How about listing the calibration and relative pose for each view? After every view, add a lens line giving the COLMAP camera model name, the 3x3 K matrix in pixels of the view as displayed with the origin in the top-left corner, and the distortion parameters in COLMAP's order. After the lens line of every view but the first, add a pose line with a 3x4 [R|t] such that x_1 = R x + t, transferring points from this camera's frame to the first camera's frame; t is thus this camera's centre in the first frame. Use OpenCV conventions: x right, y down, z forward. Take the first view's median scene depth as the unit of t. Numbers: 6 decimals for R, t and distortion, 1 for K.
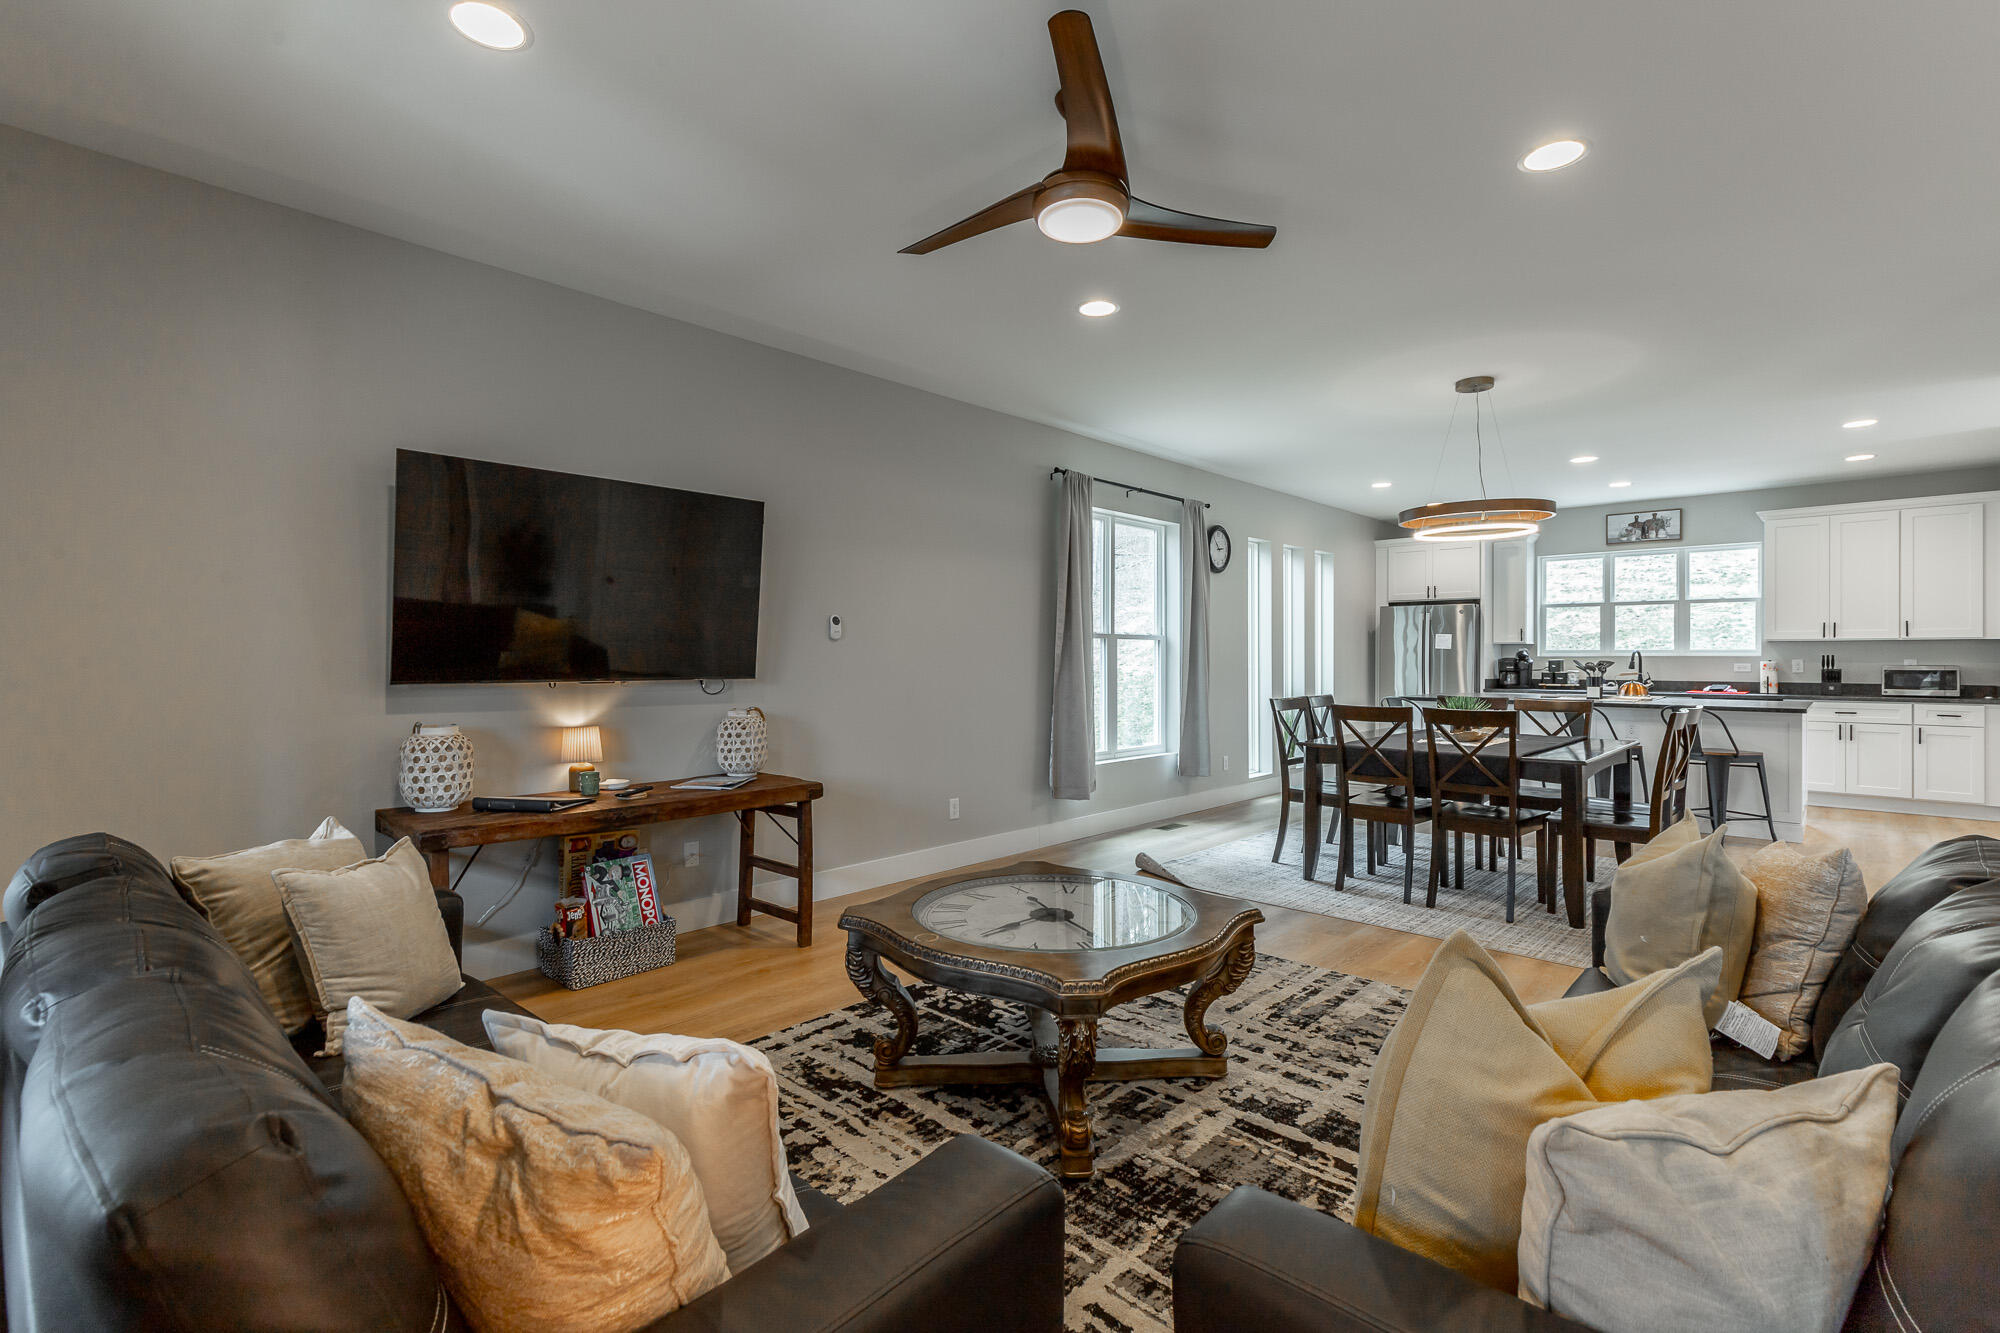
lens RADIAL K [[904.5, 0, 995.2], [0, 904.5, 656.1], [0, 0, 1]] dist [0.010694, -0.002330]
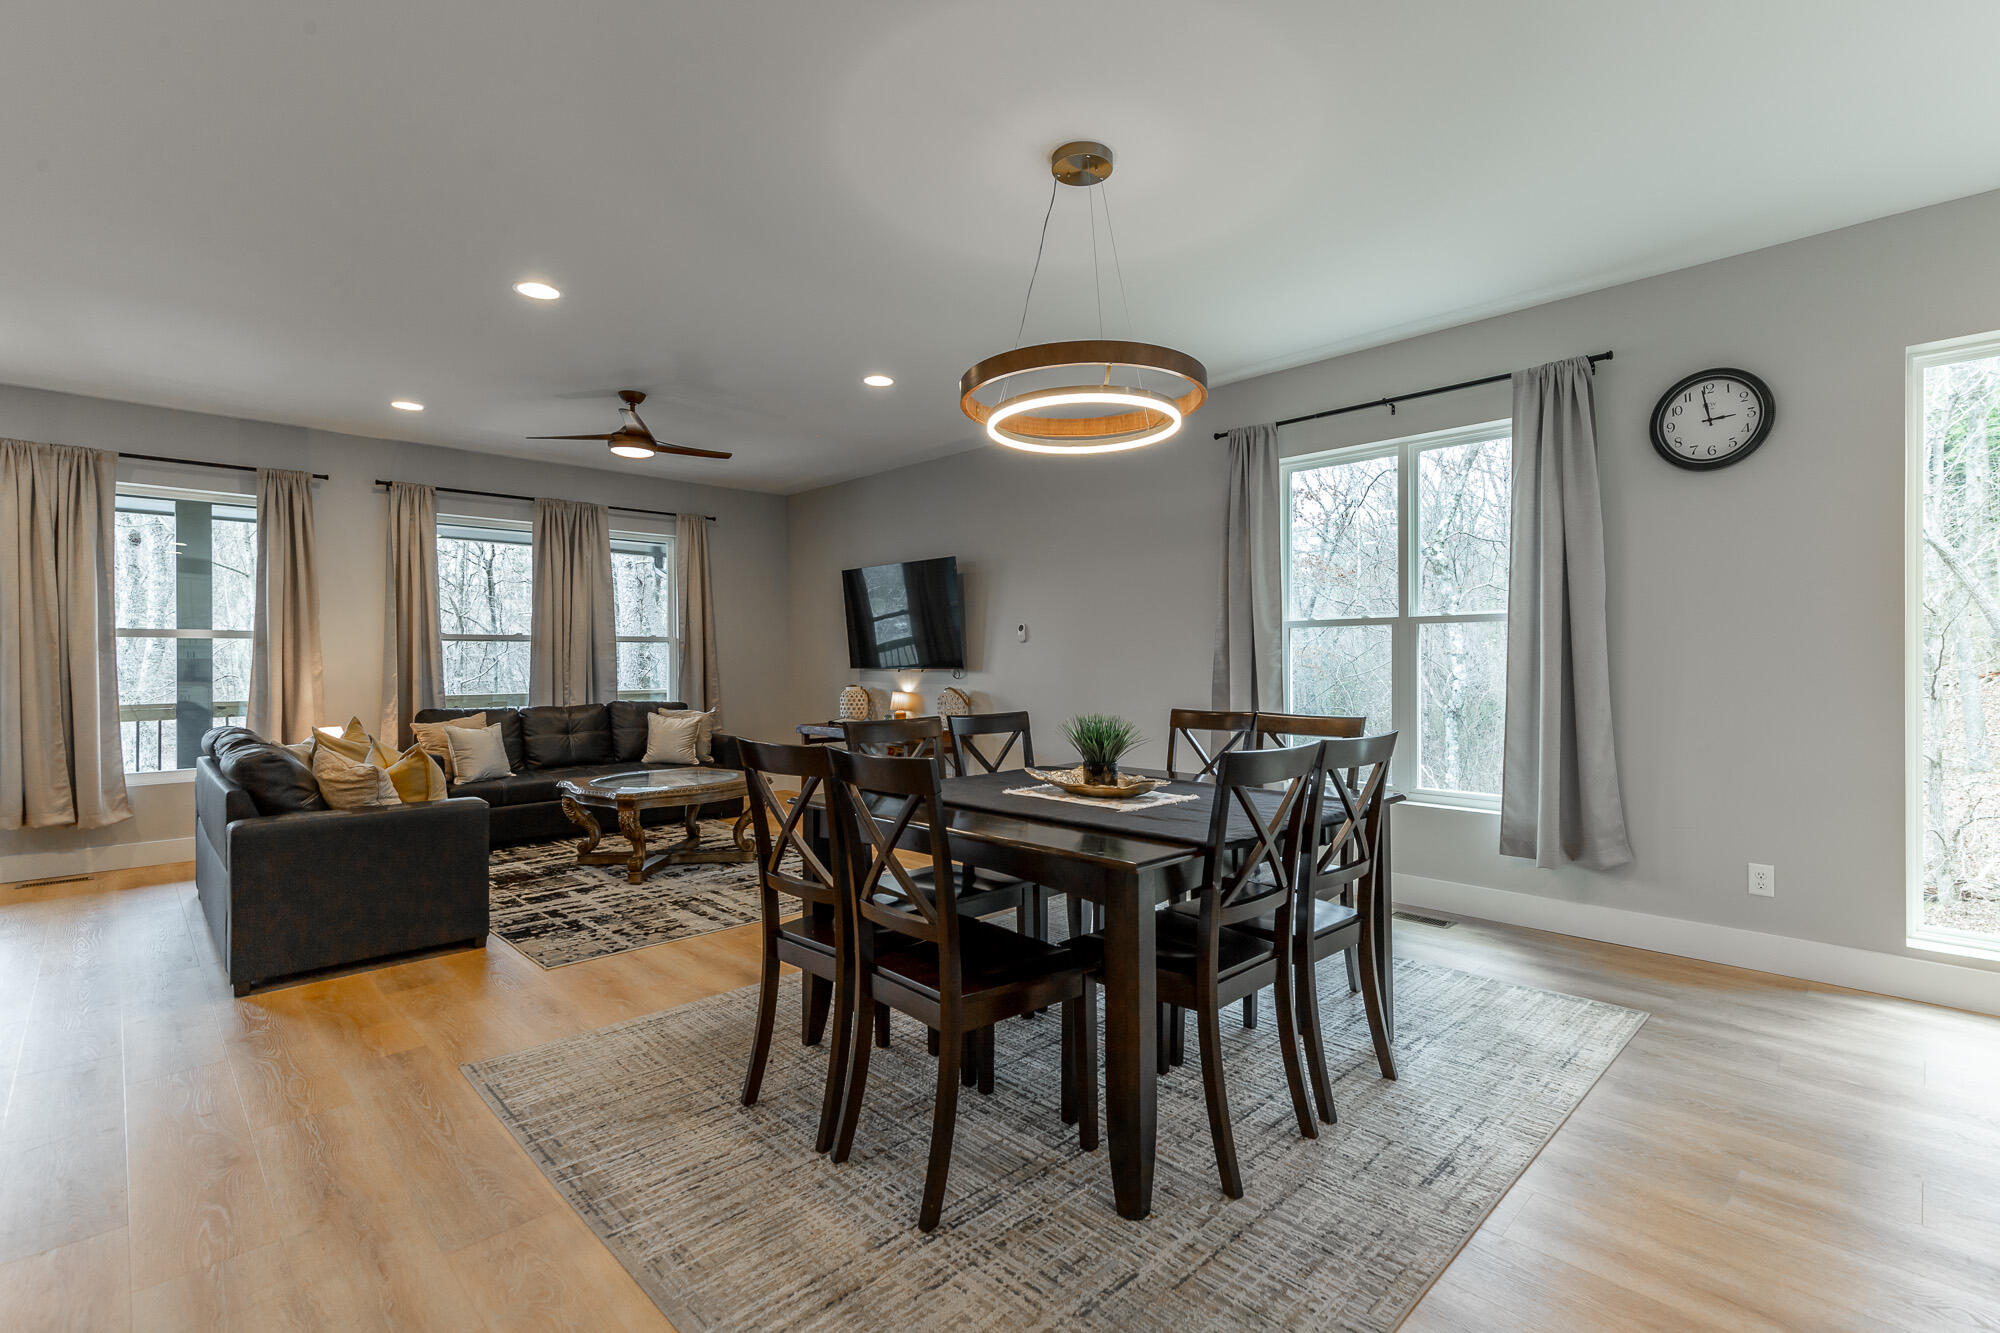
lens RADIAL K [[904.5, 0, 1030.7], [0, 904.5, 669.3], [0, 0, 1]] dist [0.010694, -0.002330]
pose [[-0.019501, 0.009133, -0.999768, 1.098828], [0.005231, 0.999946, 0.009032, 0.009745], [0.999796, -0.005054, -0.019548, 0.983533]]
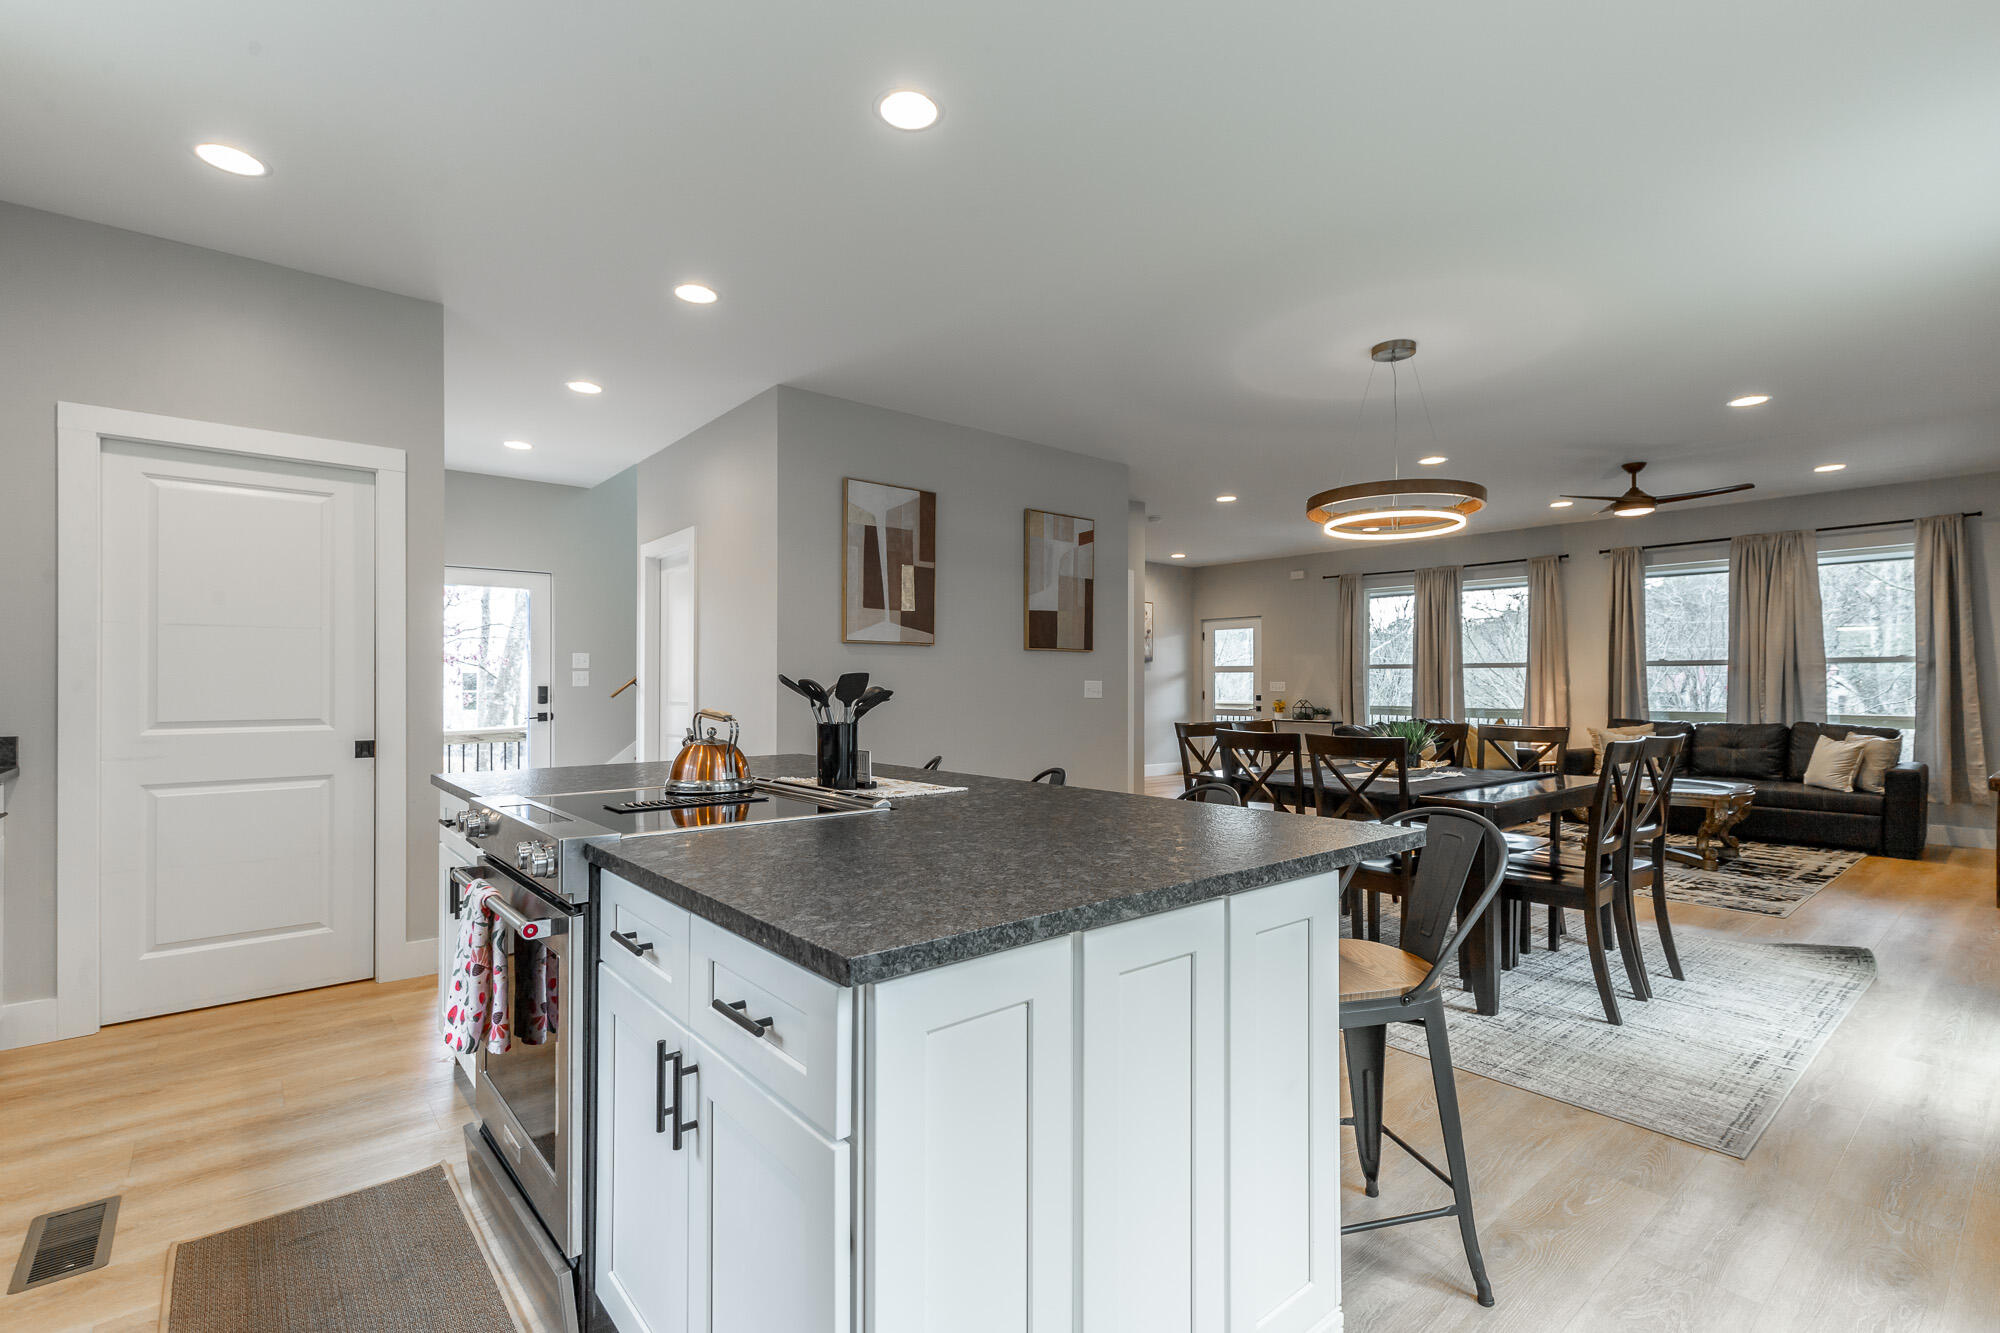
lens RADIAL K [[904.5, 0, 1001.8], [0, 904.5, 679.3], [0, 0, 1]] dist [0.010694, -0.002330]
pose [[-0.994018, -0.000898, 0.109215, 0.797808], [-0.001570, 0.999980, -0.006066, 0.011215], [-0.109208, -0.006201, -0.994000, 1.886129]]
